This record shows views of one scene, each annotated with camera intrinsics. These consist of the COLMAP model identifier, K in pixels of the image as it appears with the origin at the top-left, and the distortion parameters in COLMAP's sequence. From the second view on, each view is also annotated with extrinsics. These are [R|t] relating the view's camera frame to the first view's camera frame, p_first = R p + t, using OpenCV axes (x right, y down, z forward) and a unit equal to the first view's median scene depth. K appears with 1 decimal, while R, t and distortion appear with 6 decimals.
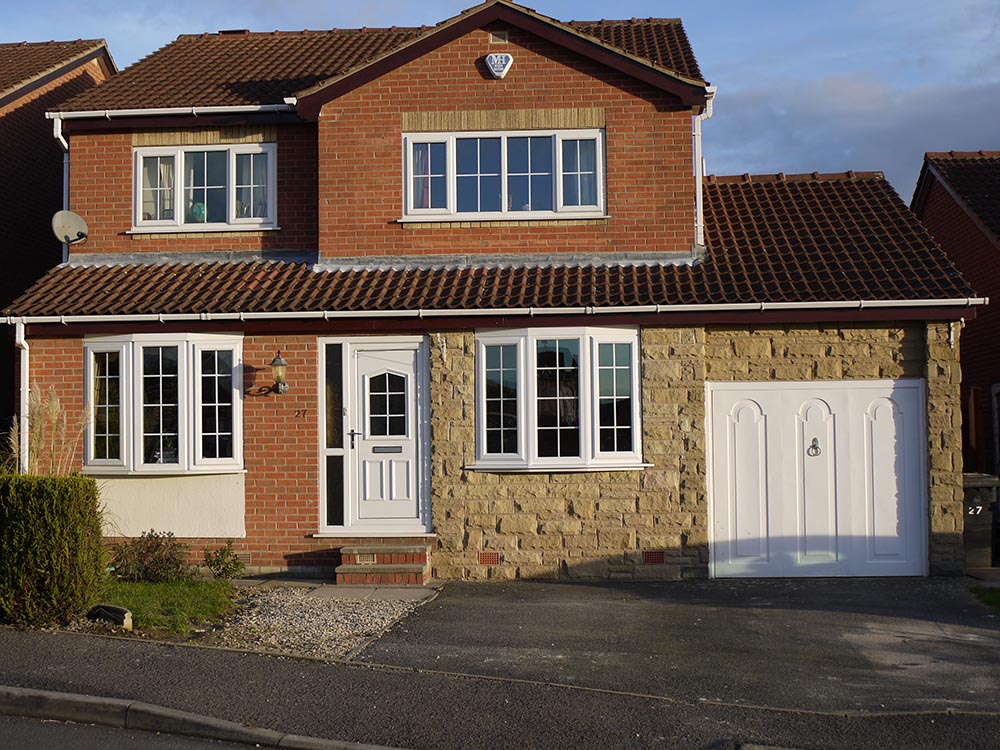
lens RADIAL K [[1396.6, 0, 500.5], [0, 1396.6, 372.6], [0, 0, 1]] dist [-0.042205, 0.000000]
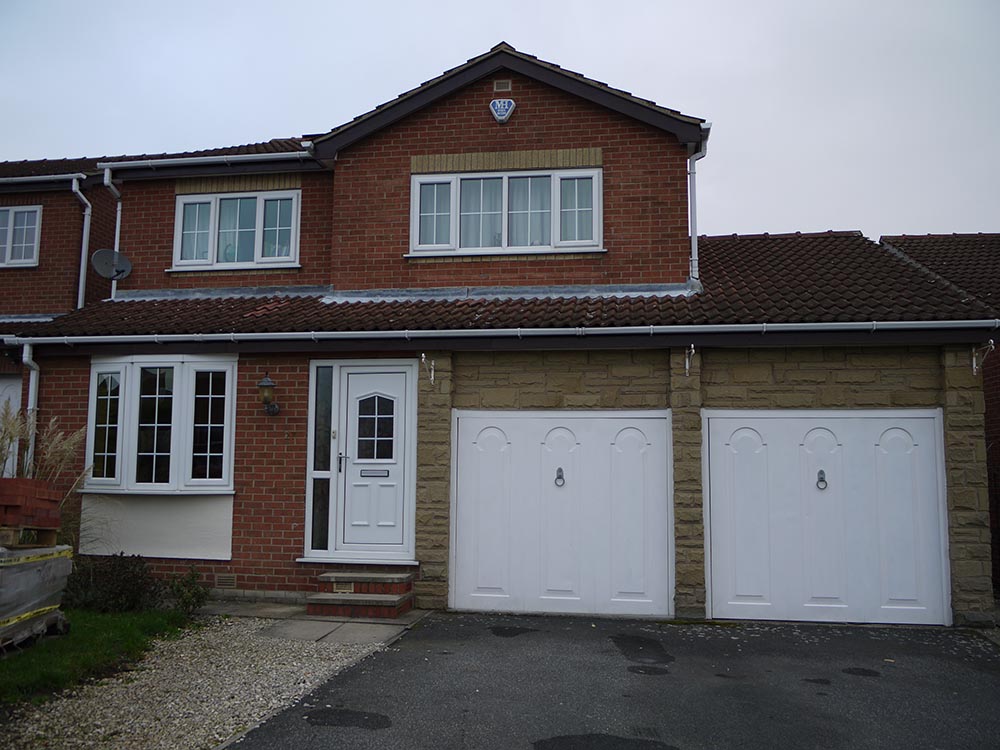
lens RADIAL K [[837.0, 0, 502.4], [0, 837.0, 373.1], [0, 0, 1]] dist [0.012191, 0.005092]
pose [[0.996846, 0.010621, -0.078648, 0.054692], [-0.015962, 0.997585, -0.067594, 0.022737], [0.077740, 0.068636, 0.994608, 0.408721]]
